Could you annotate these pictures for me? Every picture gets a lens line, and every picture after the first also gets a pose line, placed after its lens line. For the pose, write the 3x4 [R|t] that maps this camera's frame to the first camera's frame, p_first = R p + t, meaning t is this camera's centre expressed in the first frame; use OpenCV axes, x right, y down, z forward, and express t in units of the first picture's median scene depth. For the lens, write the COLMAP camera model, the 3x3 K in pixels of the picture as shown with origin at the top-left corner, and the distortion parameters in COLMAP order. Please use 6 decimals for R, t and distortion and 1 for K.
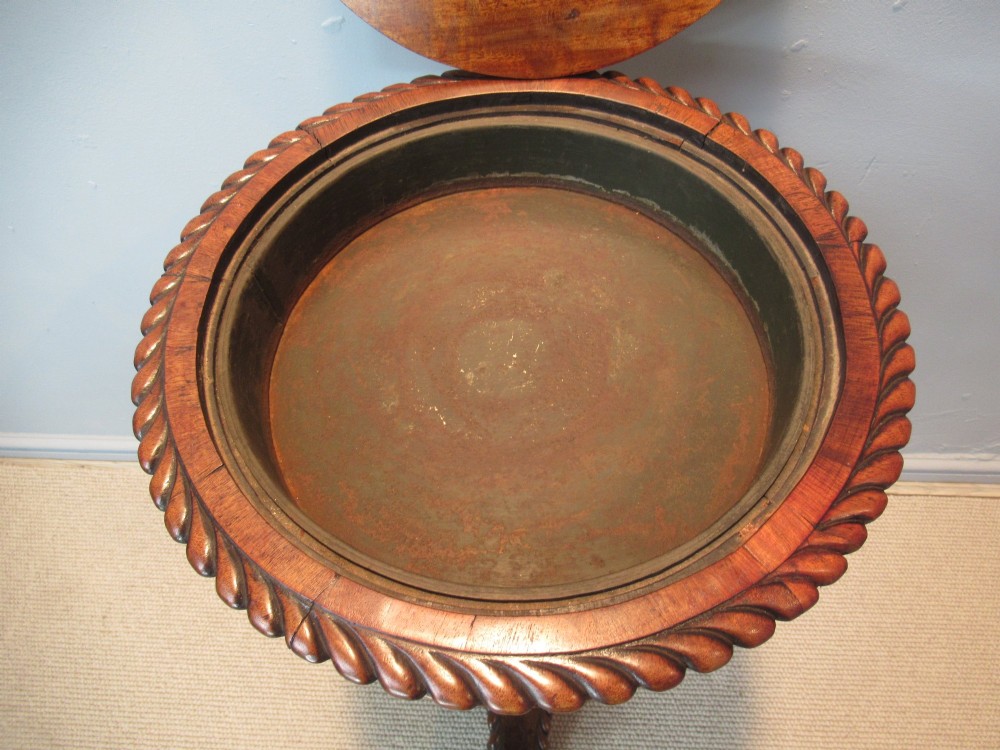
lens RADIAL K [[762.1, 0, 497.5], [0, 762.1, 376.4], [0, 0, 1]] dist [0.016437, -0.005485]
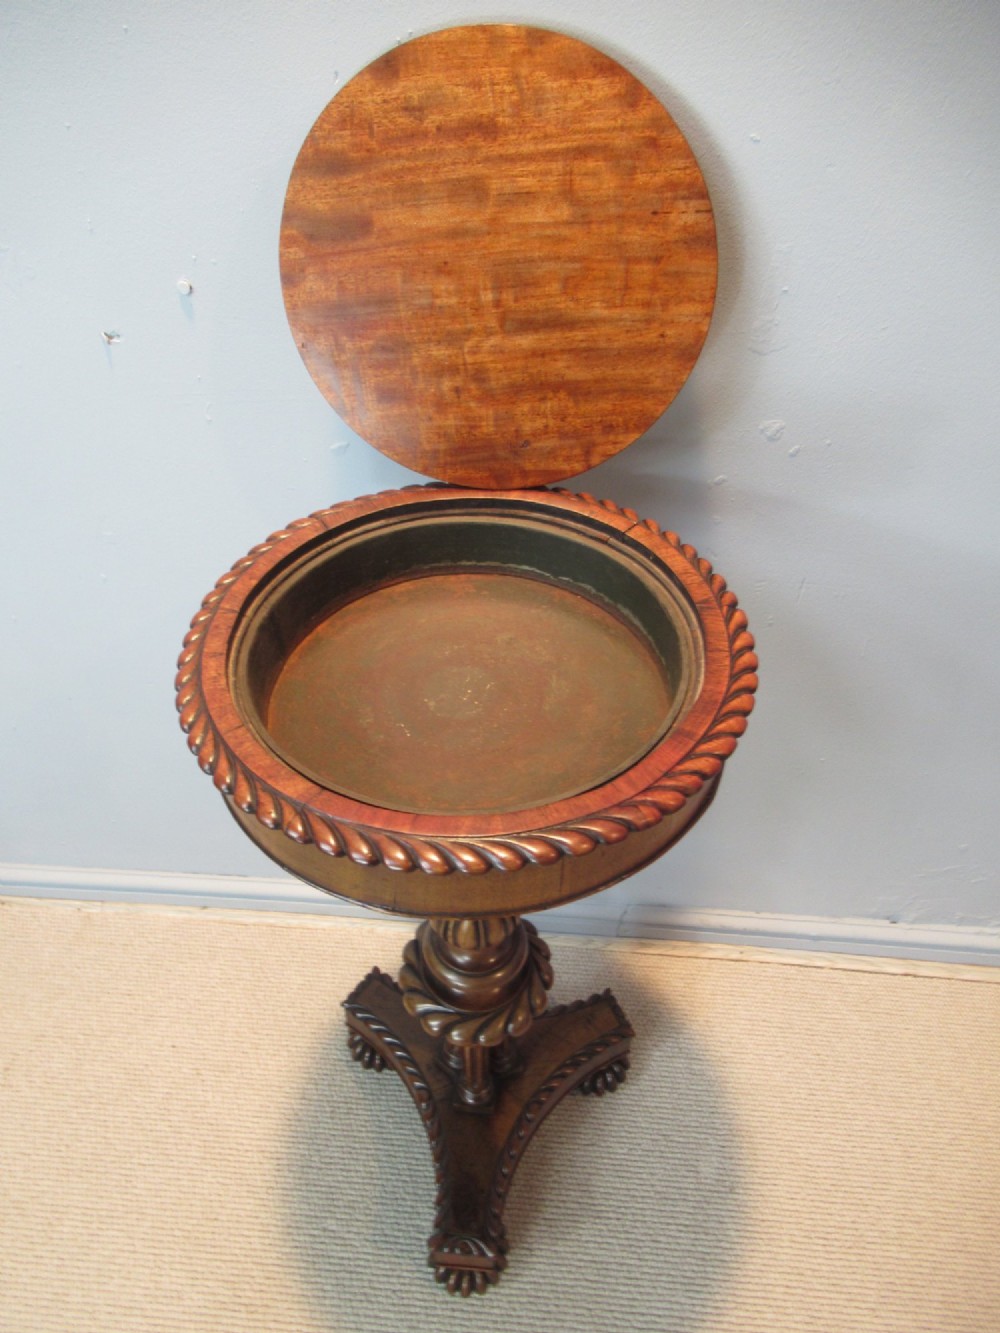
lens RADIAL K [[1007.3, 0, 496.1], [0, 1007.3, 661.6], [0, 0, 1]] dist [0.001913, 0.006015]
pose [[0.998775, 0.048861, -0.007832, 0.067128], [-0.049216, 0.964383, -0.259892, 0.303580], [-0.005145, 0.259959, 0.965606, -0.515054]]
